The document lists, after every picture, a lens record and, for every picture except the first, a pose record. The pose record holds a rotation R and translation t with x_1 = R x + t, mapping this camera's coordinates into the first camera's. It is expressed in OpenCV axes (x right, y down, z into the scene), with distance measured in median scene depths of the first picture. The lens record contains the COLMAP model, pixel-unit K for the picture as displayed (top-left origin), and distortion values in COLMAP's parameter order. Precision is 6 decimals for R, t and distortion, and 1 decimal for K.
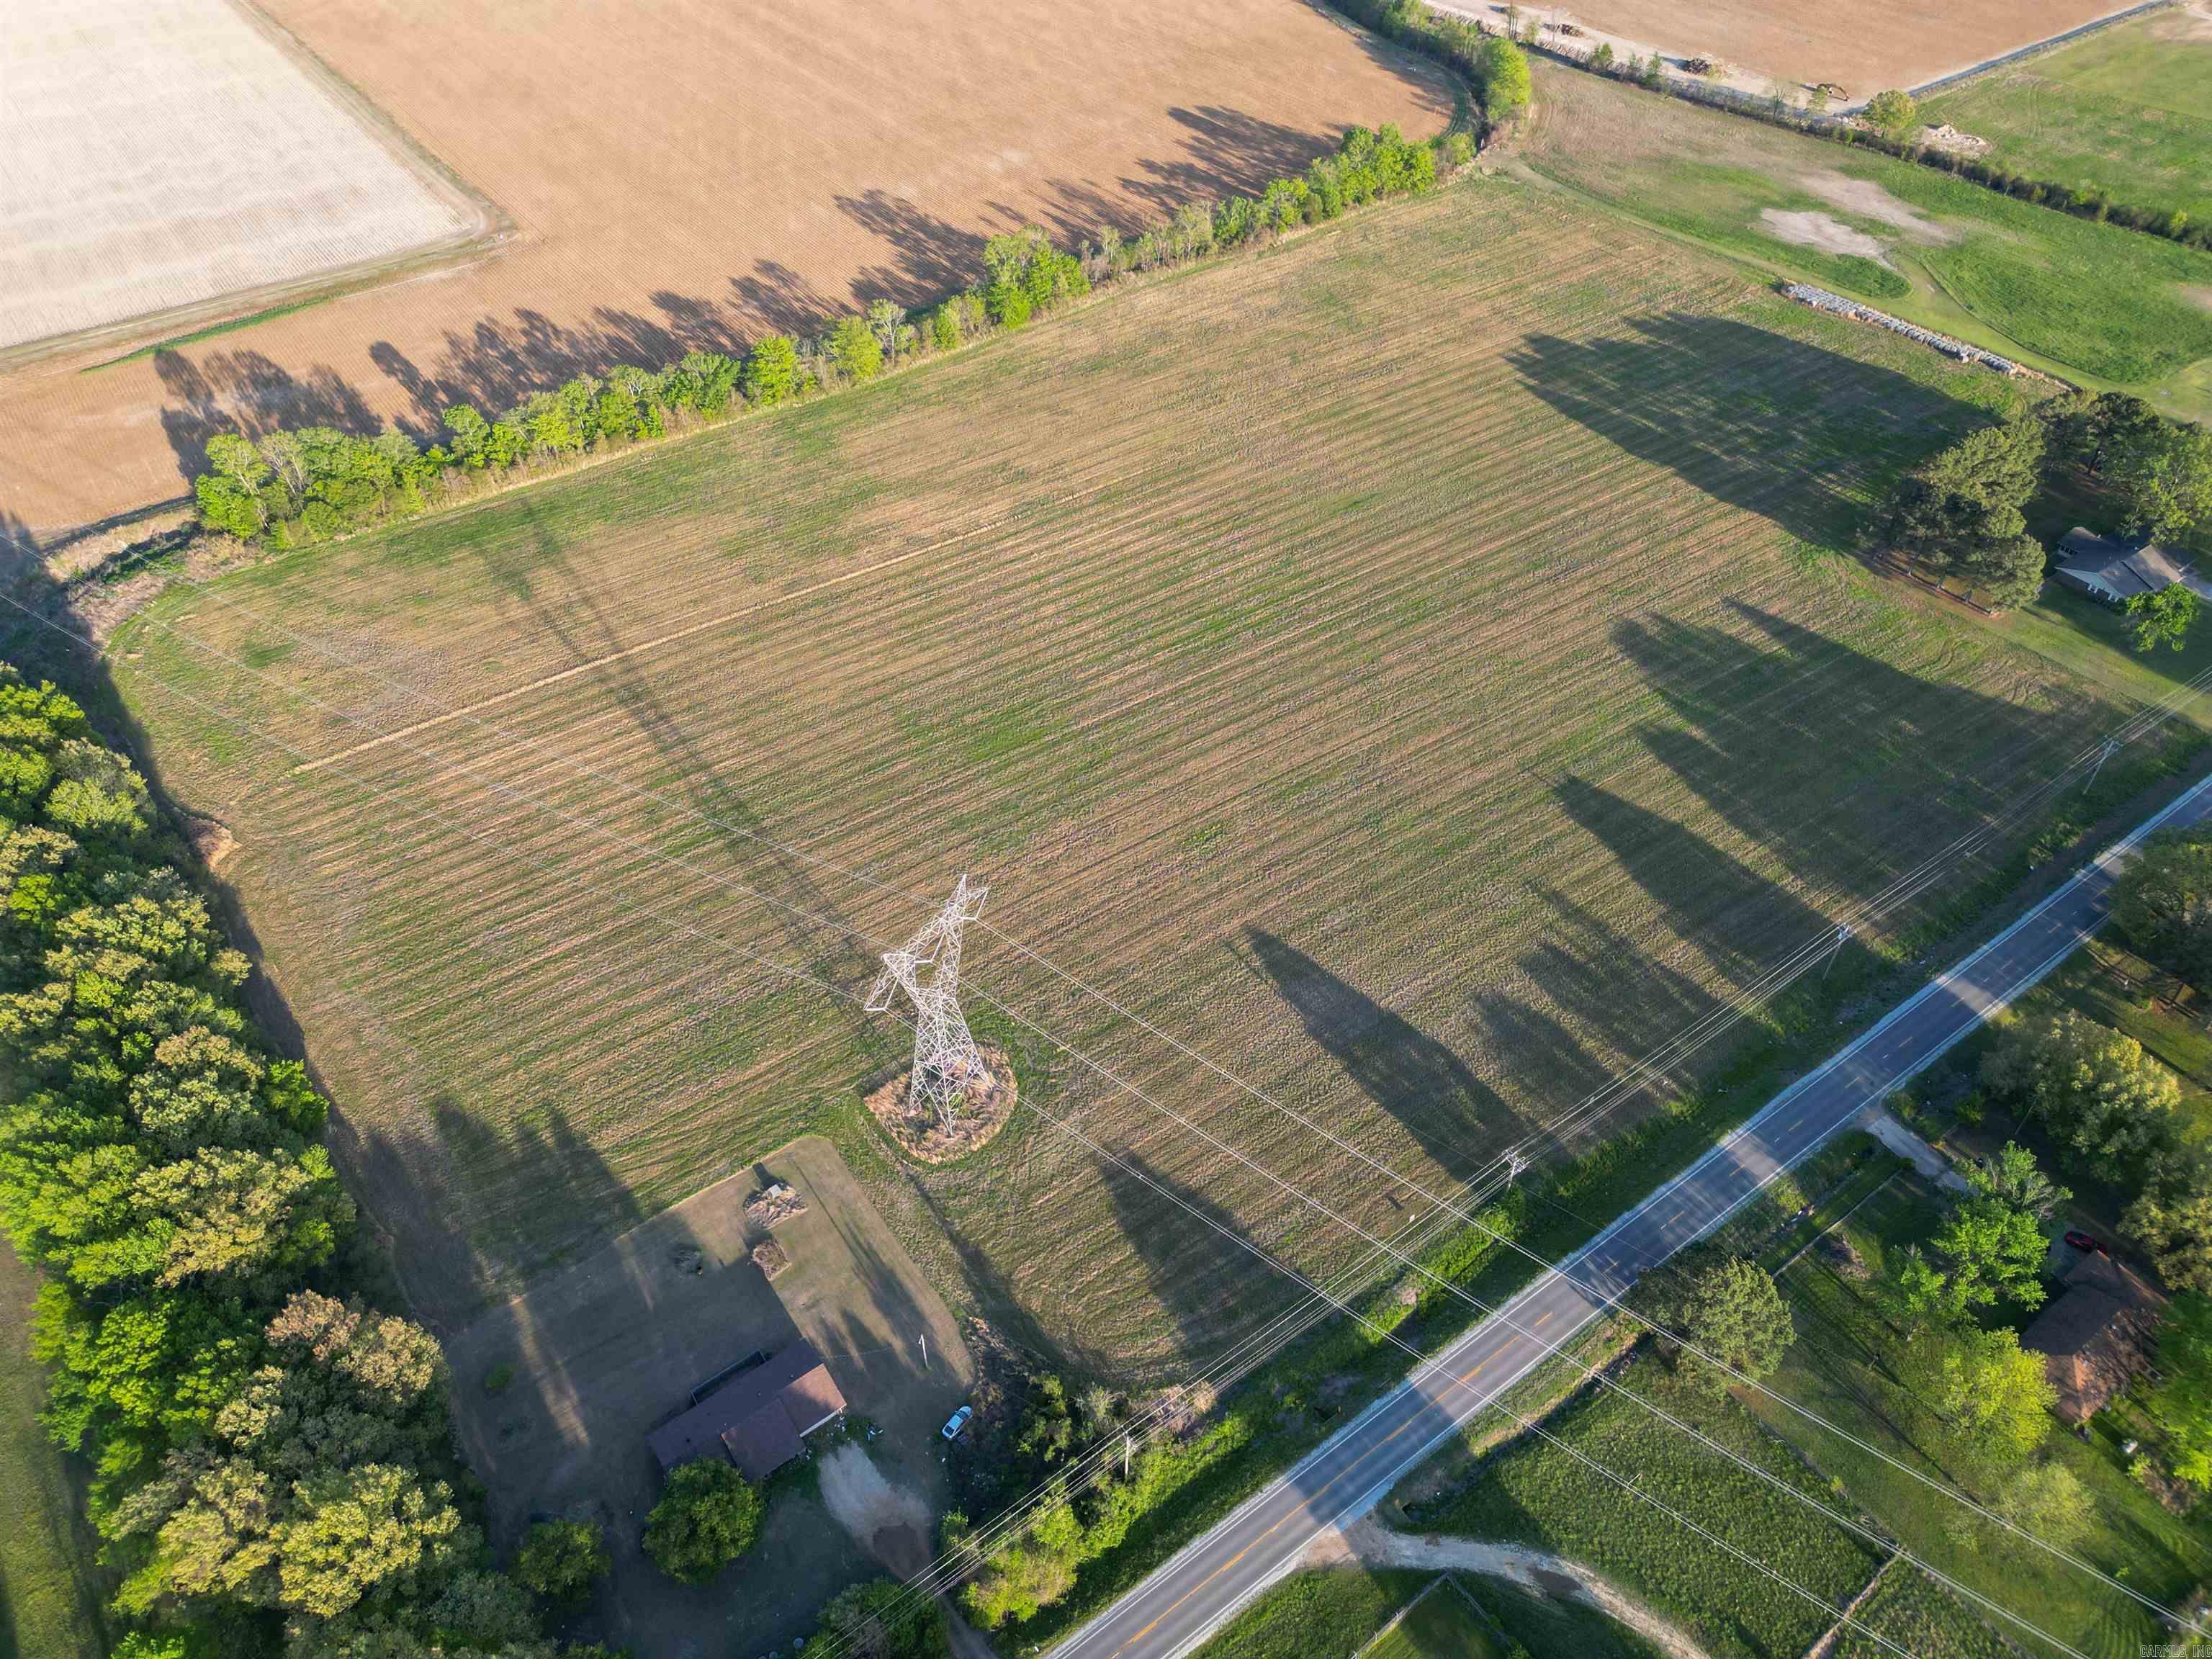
lens RADIAL K [[1548.3, 0, 1118.9], [0, 1548.3, 832.0], [0, 0, 1]] dist [0.071154, -0.066669]
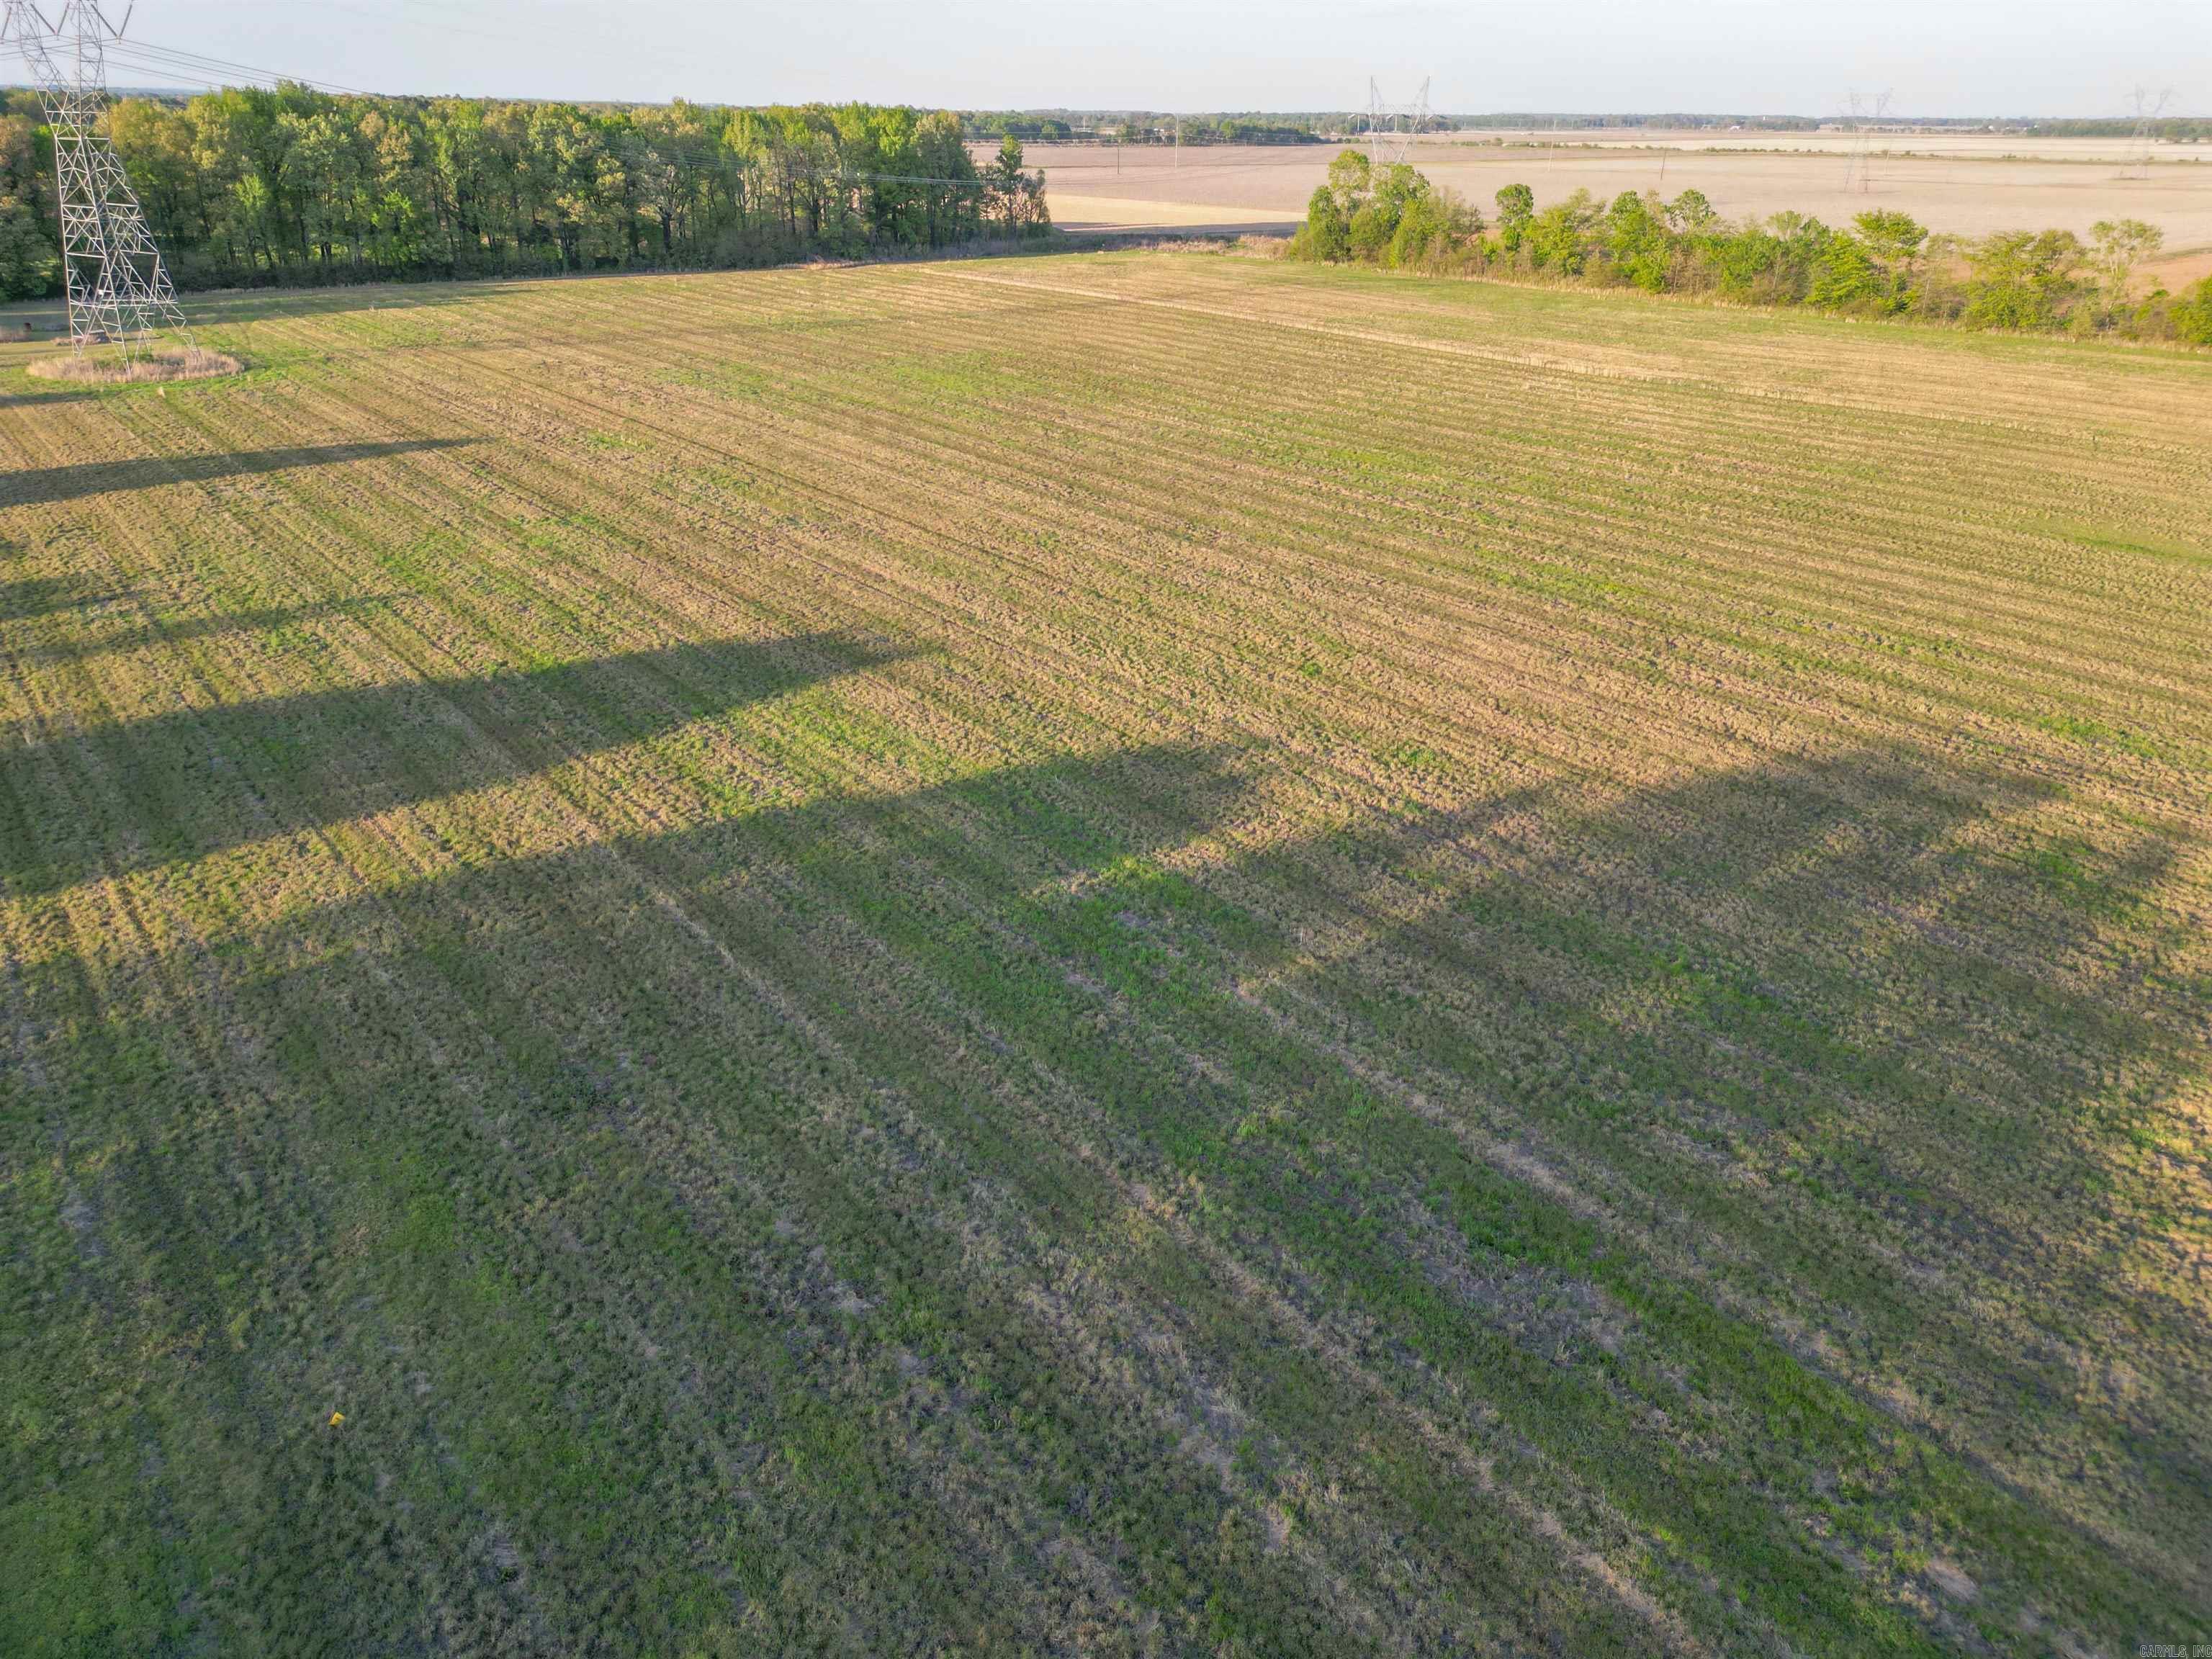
lens RADIAL K [[1548.3, 0, 1109.2], [0, 1548.3, 836.9], [0, 0, 1]] dist [0.071154, -0.066669]
pose [[0.076981, 0.434864, -0.897200, 0.517794], [-0.691563, 0.671501, 0.266133, -0.140023], [0.718202, 0.599983, 0.352429, 0.930543]]
